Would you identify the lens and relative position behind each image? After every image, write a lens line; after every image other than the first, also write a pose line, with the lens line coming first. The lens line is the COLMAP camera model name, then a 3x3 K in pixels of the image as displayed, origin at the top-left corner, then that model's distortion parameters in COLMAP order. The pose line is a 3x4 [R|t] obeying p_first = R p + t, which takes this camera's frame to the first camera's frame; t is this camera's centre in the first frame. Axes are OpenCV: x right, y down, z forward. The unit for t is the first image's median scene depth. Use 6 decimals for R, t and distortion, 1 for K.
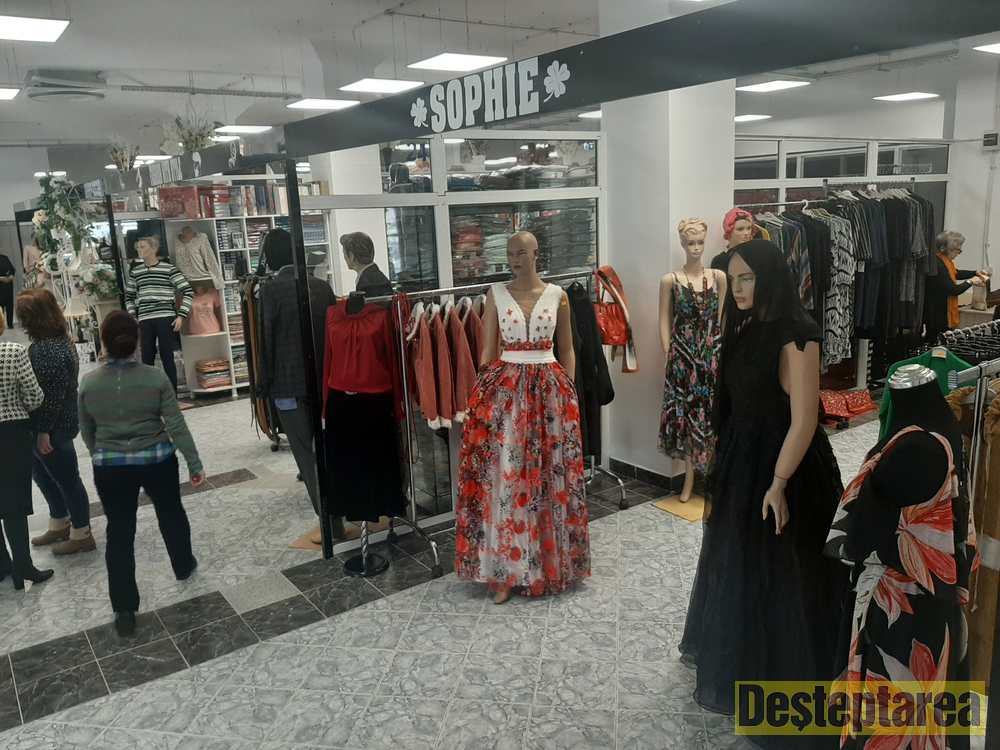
lens RADIAL K [[776.8, 0, 498.7], [0, 776.8, 370.2], [0, 0, 1]] dist [0.082023, -0.169416]
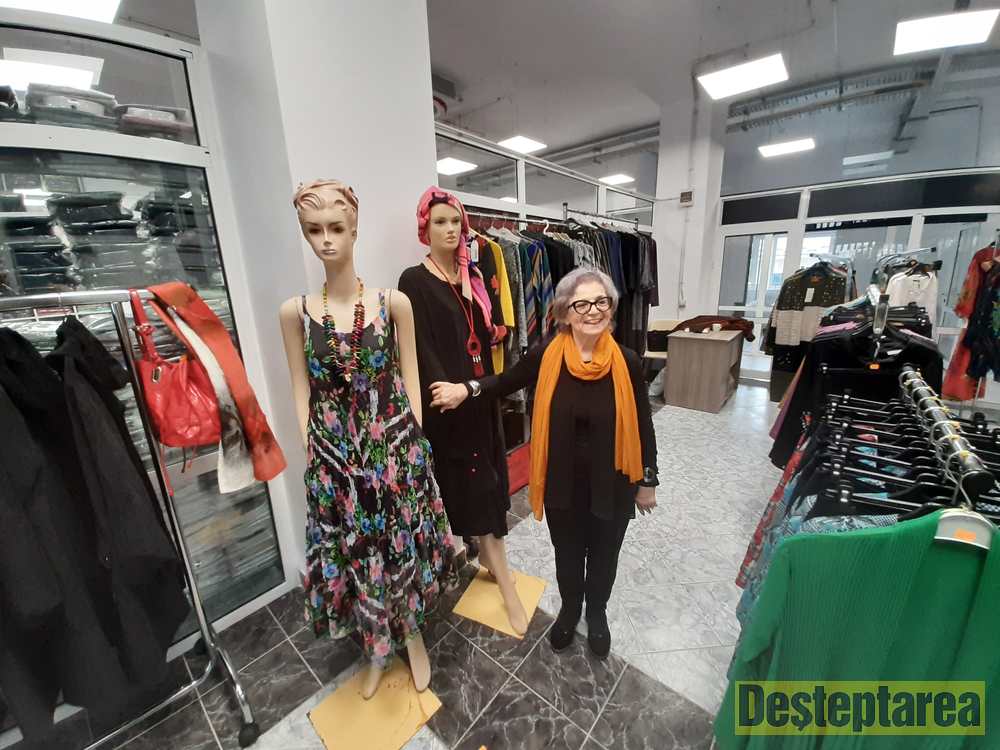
lens RADIAL K [[389.7, 0, 495.5], [0, 389.7, 368.1], [0, 0, 1]] dist [0.021664, -0.017999]
pose [[0.972947, -0.047312, 0.226133, 0.285853], [0.043774, 0.998828, 0.020637, -0.078473], [-0.226845, -0.010180, 0.973878, 0.729037]]
